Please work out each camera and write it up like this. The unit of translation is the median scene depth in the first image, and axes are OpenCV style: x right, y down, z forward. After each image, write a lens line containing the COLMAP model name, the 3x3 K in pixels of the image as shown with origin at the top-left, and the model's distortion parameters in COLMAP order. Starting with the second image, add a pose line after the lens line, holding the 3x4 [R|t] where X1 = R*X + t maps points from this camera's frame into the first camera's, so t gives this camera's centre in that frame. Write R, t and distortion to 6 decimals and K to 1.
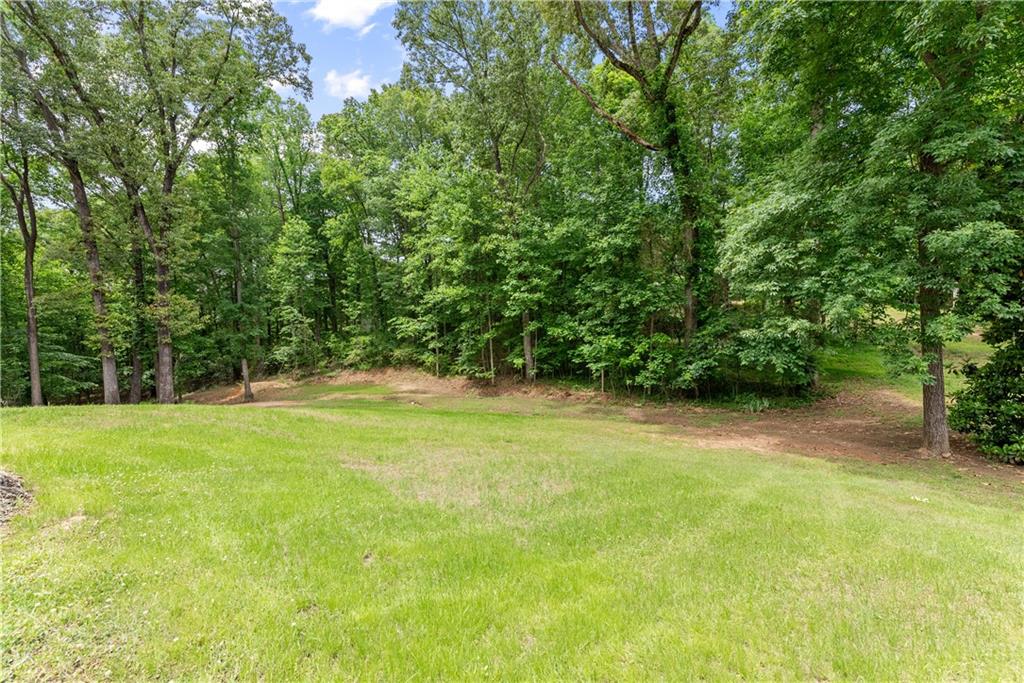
lens RADIAL K [[450.5, 0, 508.9], [0, 450.5, 344.1], [0, 0, 1]] dist [0.001986, 0.000581]
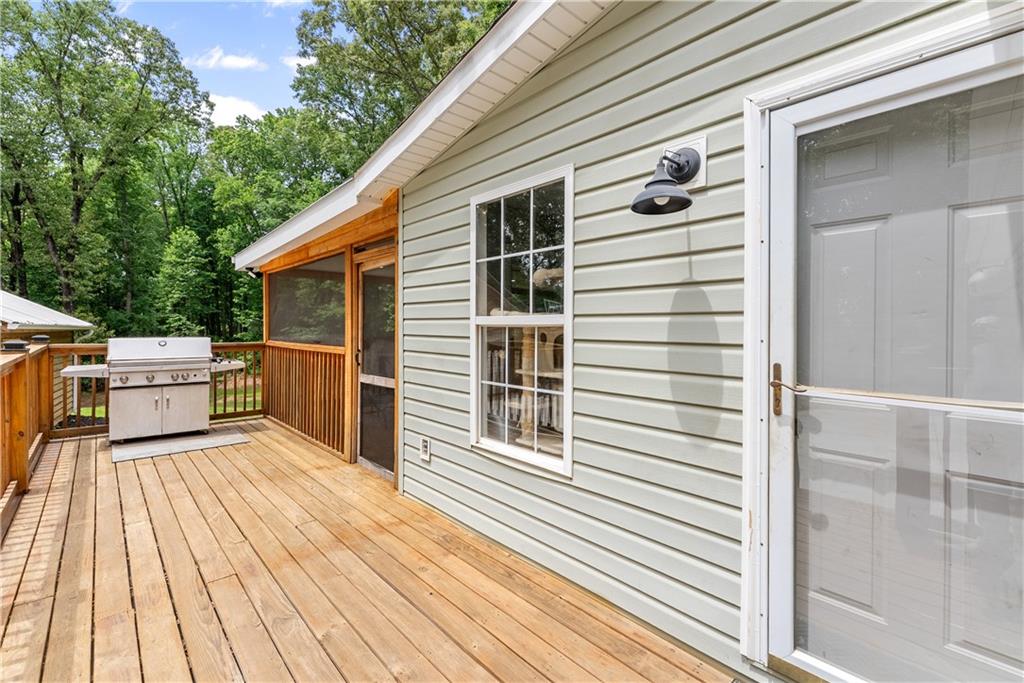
lens RADIAL K [[450.5, 0, 513.4], [0, 450.5, 330.4], [0, 0, 1]] dist [0.001986, 0.000581]
pose [[0.973675, 0.007469, 0.227817, 0.038294], [-0.001525, 0.999654, -0.026252, -0.023992], [-0.227934, 0.025214, 0.973350, -0.228539]]
